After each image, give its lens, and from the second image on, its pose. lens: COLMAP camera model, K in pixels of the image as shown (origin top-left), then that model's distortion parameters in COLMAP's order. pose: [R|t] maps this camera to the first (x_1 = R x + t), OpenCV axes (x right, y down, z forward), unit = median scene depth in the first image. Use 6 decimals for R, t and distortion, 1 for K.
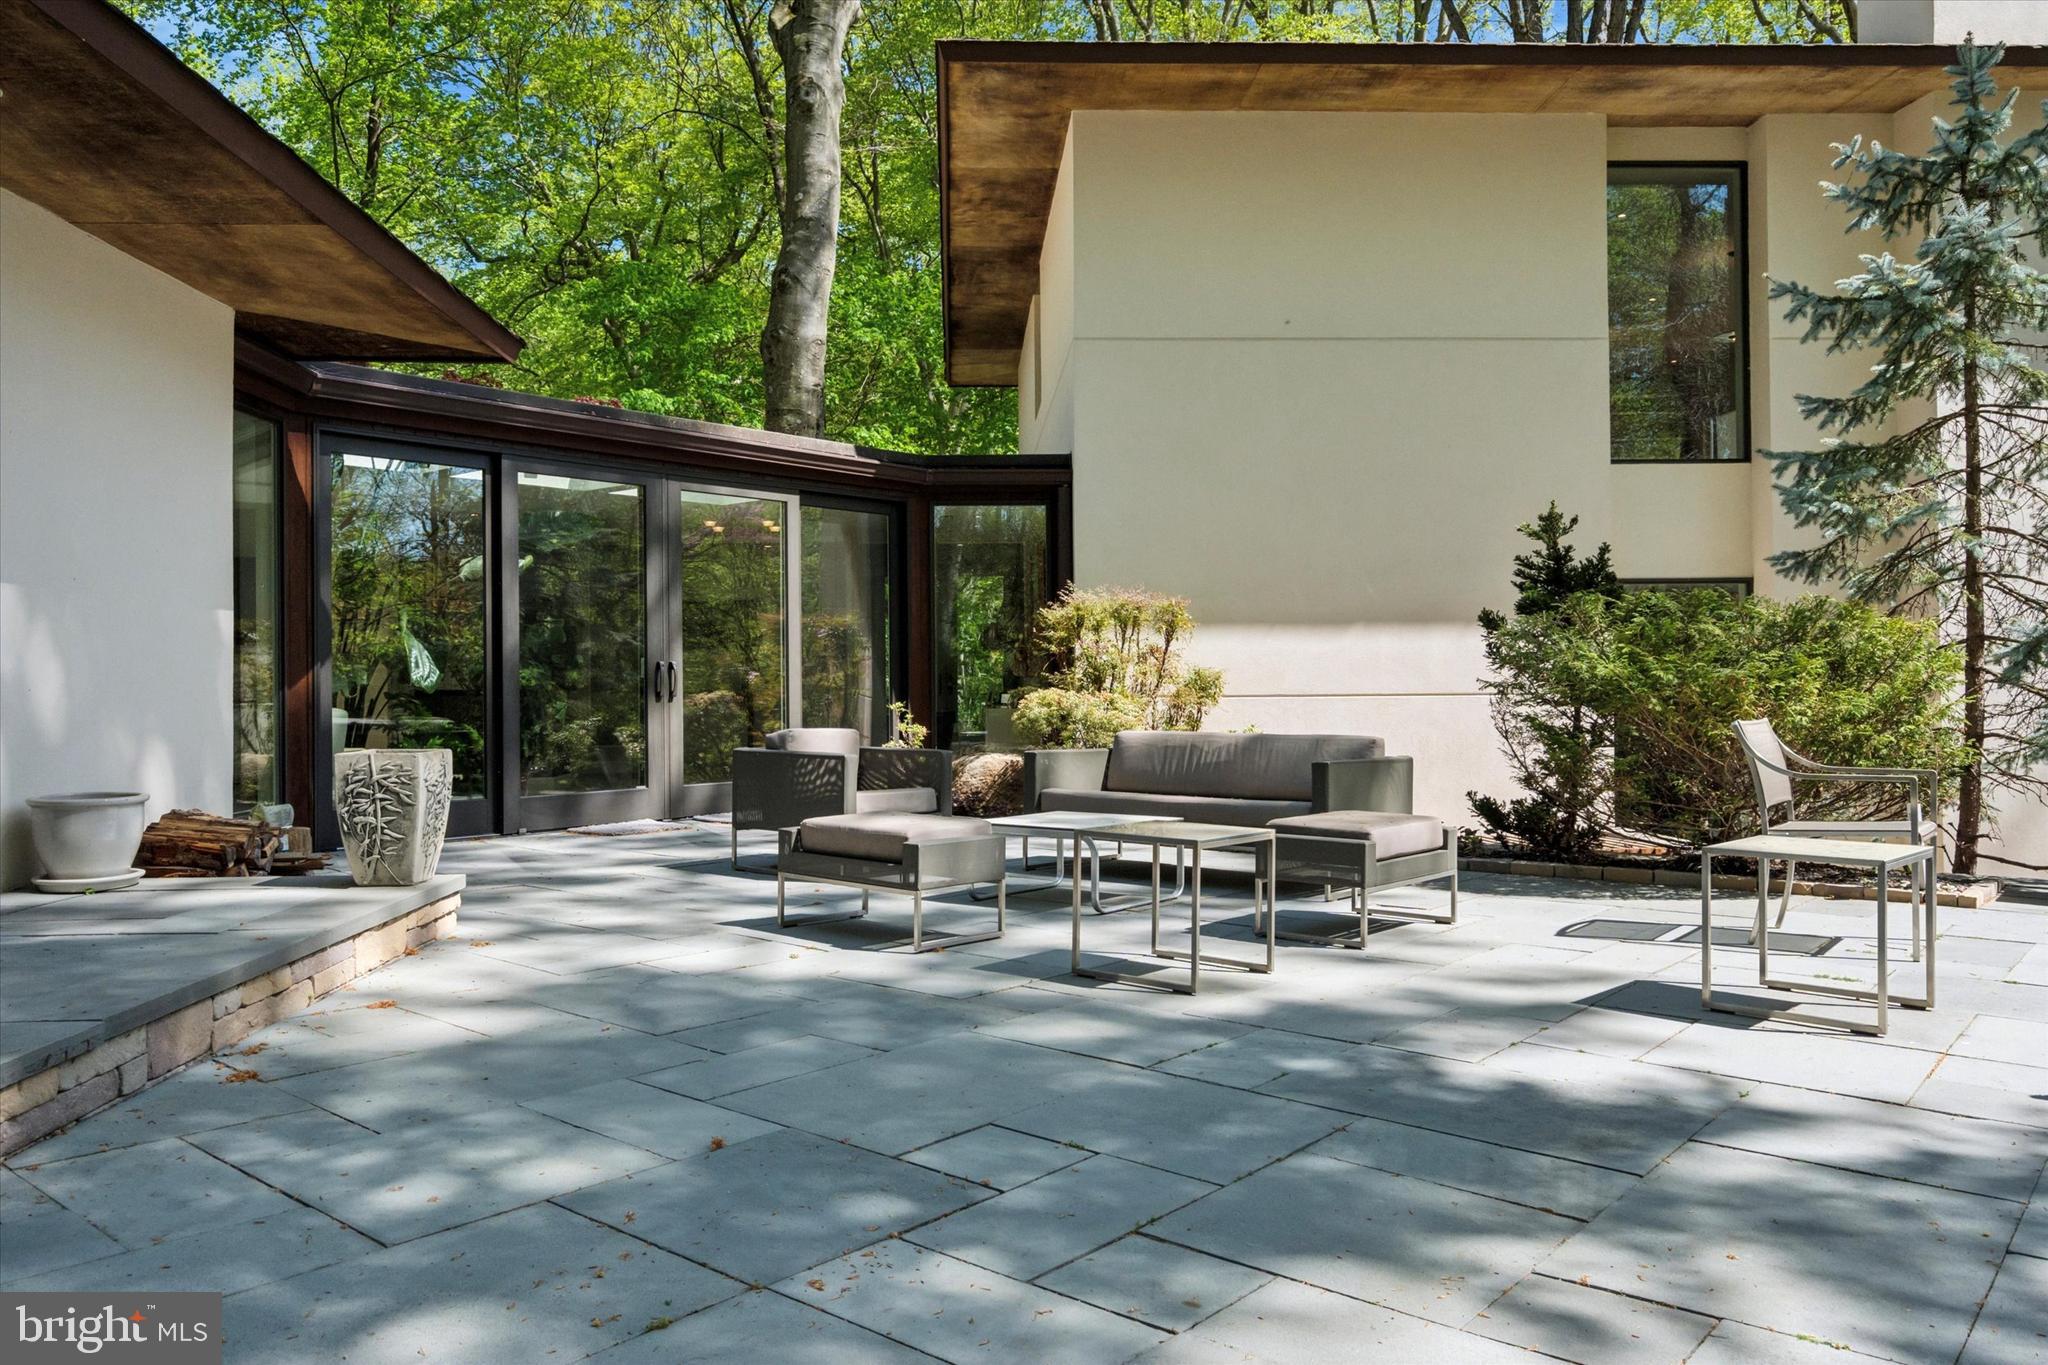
lens RADIAL K [[1472.1, 0, 1024.0], [0, 1472.1, 682.5], [0, 0, 1]] dist [-0.002403, 0.003620]
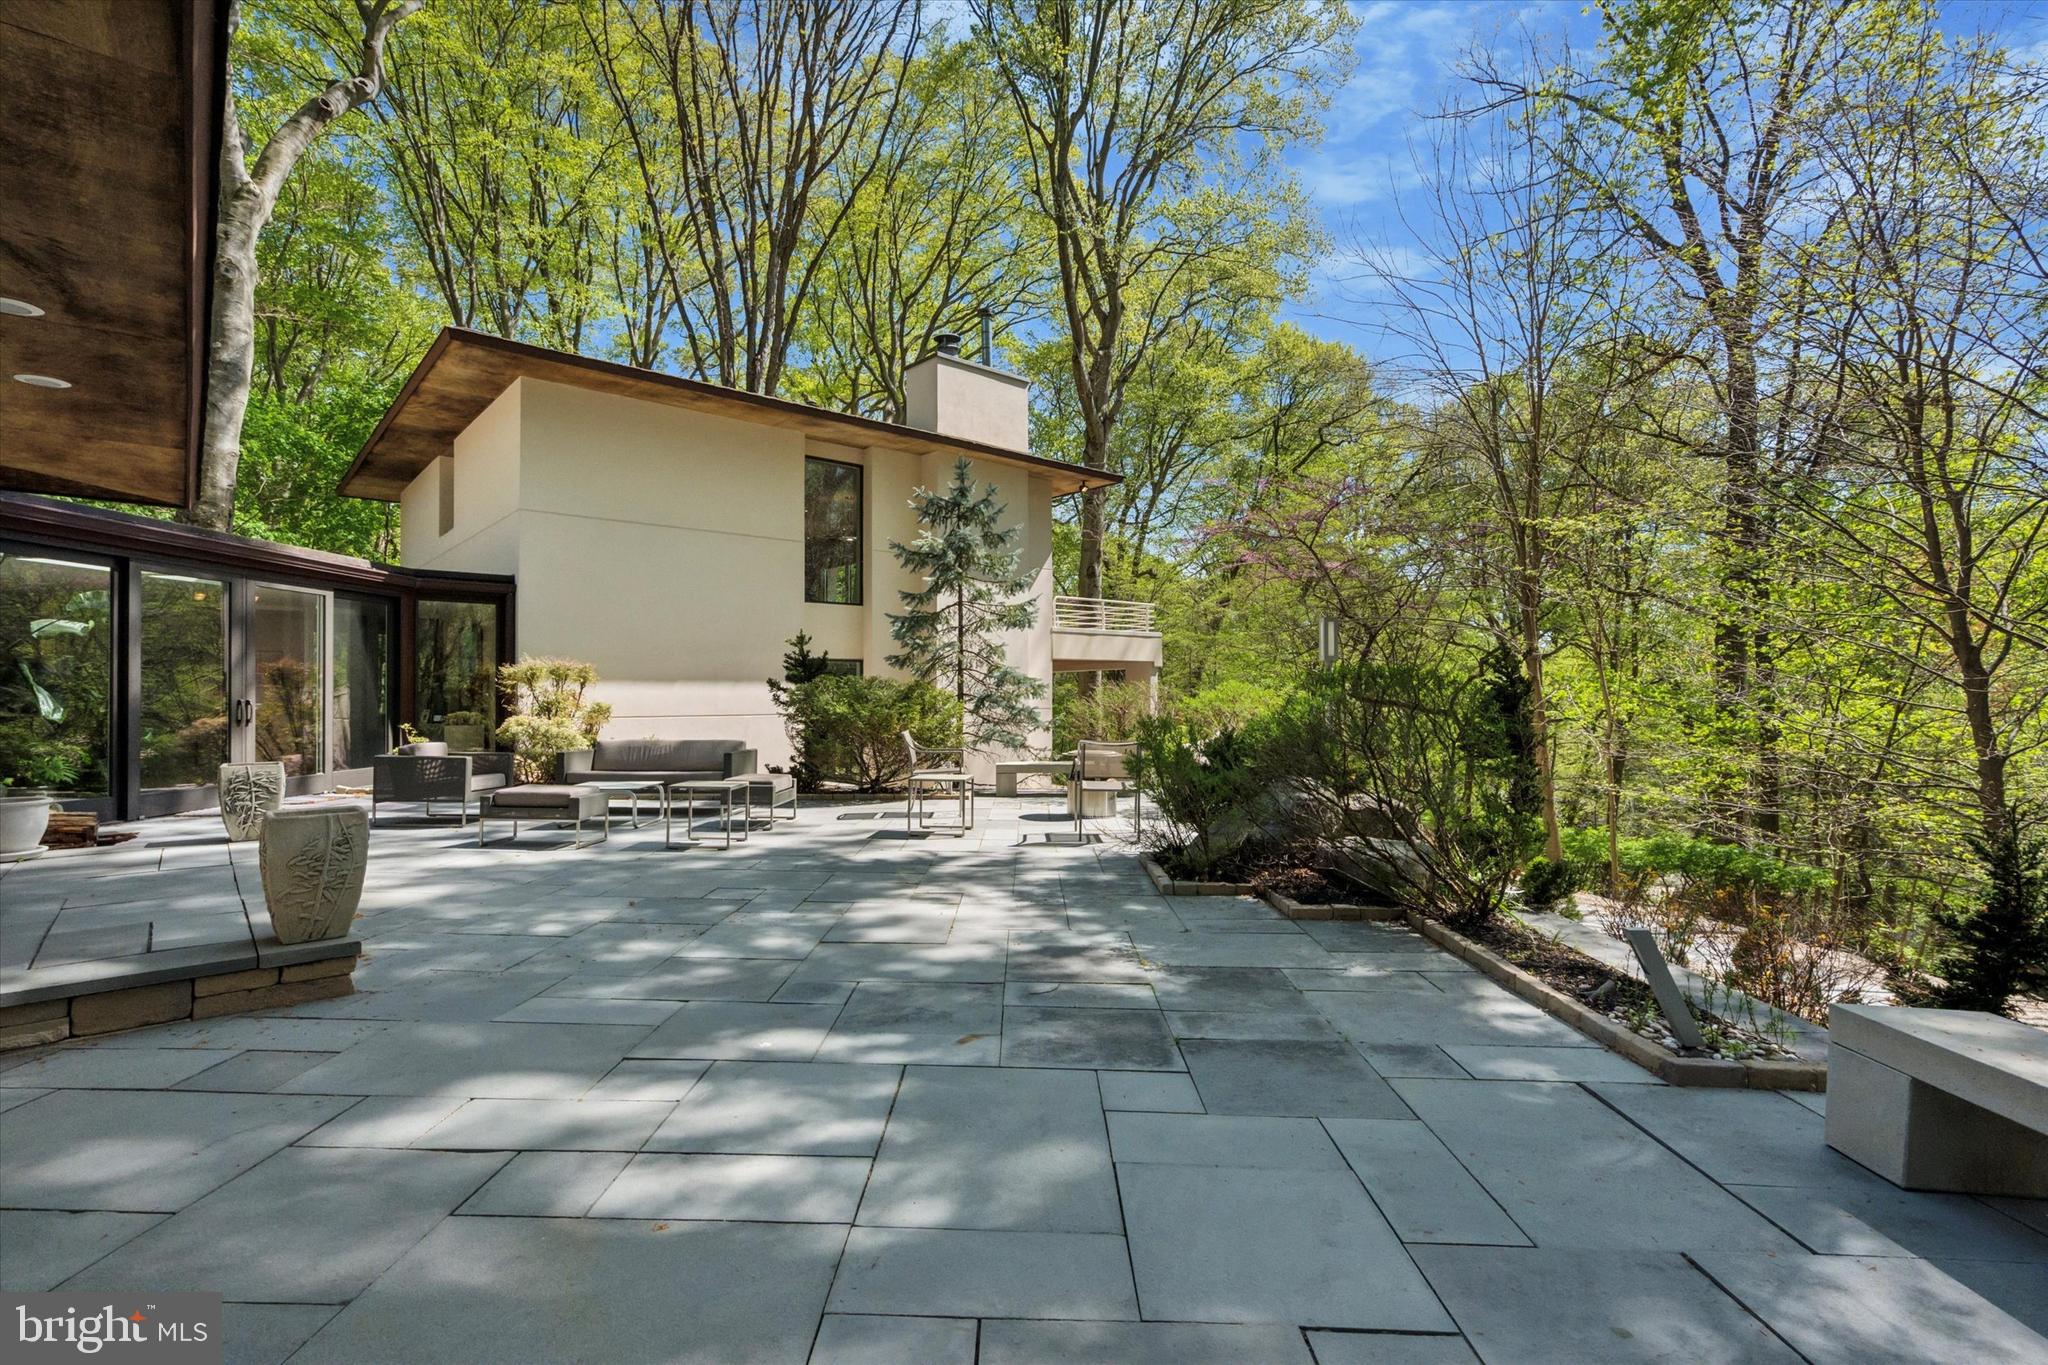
lens RADIAL K [[933.7, 0, 1031.4], [0, 933.7, 692.5], [0, 0, 1]] dist [-0.003540, 0.000146]
pose [[0.765268, 0.009249, 0.643646, -0.264061], [-0.006316, 0.999957, -0.006860, -0.022128], [-0.643681, 0.001185, 0.765293, -0.270031]]
